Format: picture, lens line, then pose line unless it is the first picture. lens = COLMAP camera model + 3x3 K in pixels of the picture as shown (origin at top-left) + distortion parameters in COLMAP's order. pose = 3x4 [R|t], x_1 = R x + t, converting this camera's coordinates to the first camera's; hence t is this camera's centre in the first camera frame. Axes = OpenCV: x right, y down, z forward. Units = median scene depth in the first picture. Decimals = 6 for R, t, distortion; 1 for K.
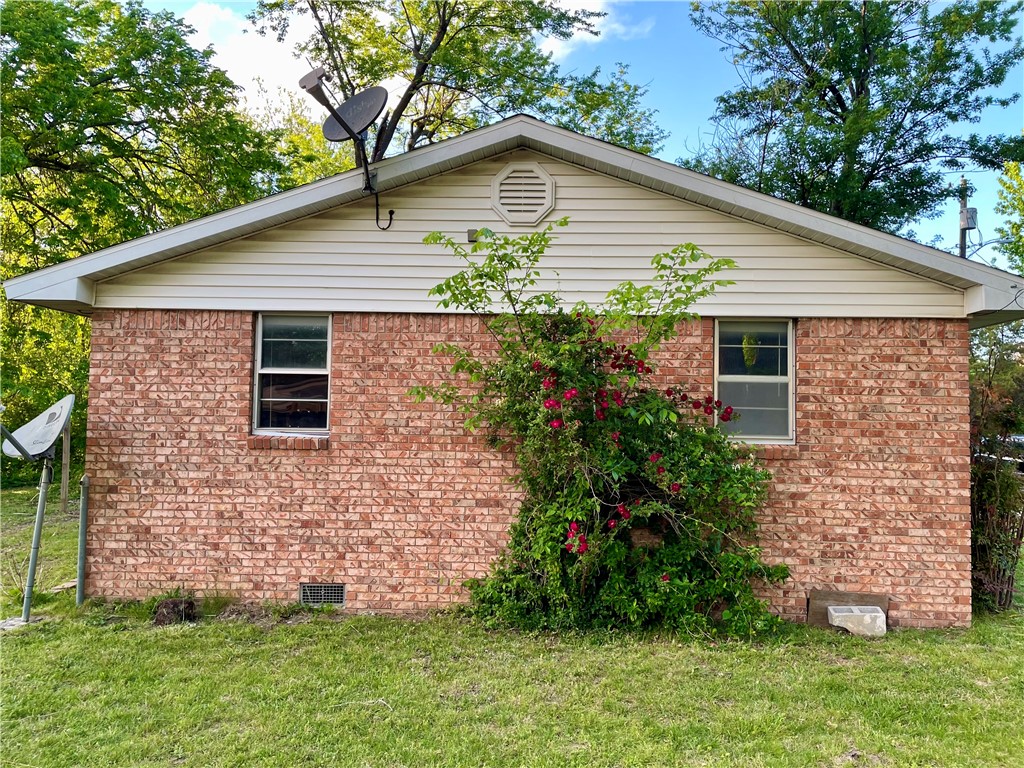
lens RADIAL K [[781.7, 0, 501.4], [0, 781.7, 372.9], [0, 0, 1]] dist [0.073599, -0.086020]
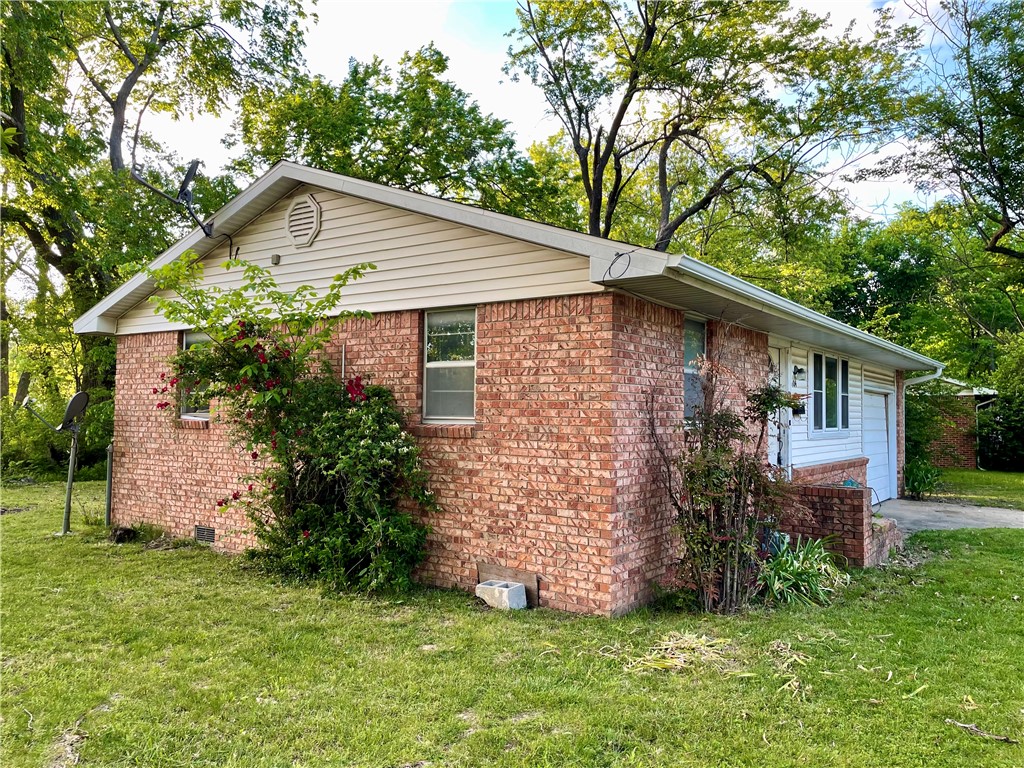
lens RADIAL K [[781.7, 0, 529.8], [0, 781.7, 365.3], [0, 0, 1]] dist [0.073599, -0.086020]
pose [[0.838996, -0.039994, -0.542665, 0.998183], [0.033135, 0.999200, -0.022411, 0.037255], [0.543127, 0.000822, 0.839650, 0.156393]]
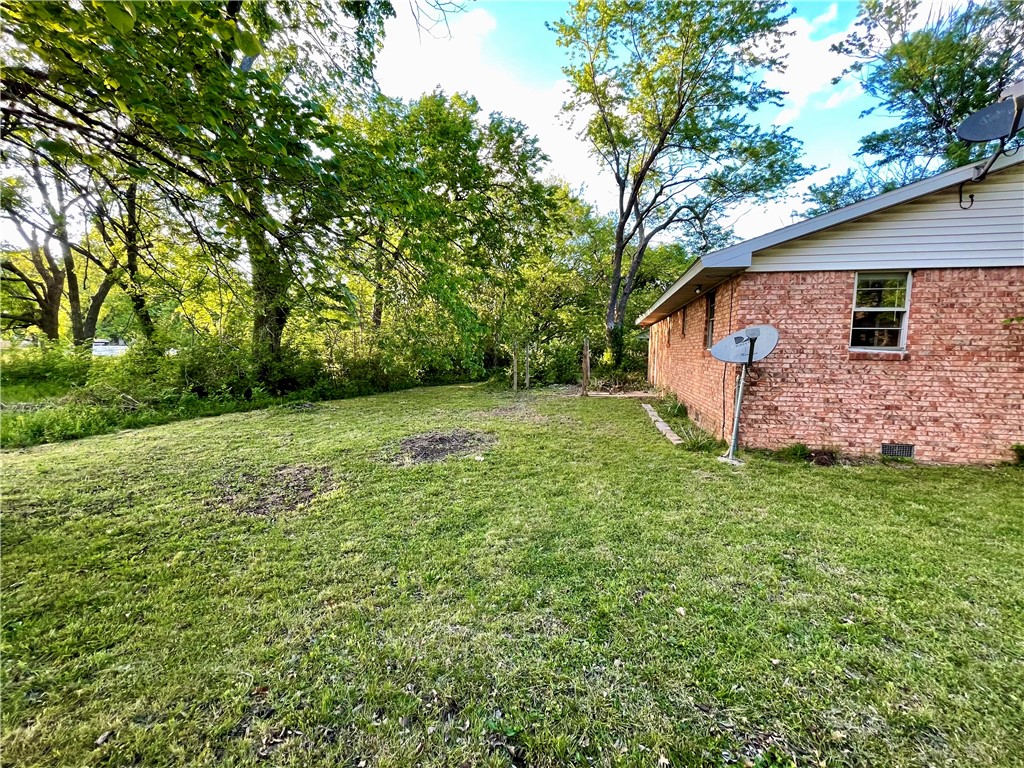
lens RADIAL K [[412.0, 0, 516.5], [0, 412.0, 382.4], [0, 0, 1]] dist [-0.002819, -0.000209]
pose [[0.983896, 0.010514, -0.178432, -0.837257], [0.014233, 0.990490, 0.136848, 0.019437], [0.178174, -0.137184, 0.974389, 0.073472]]
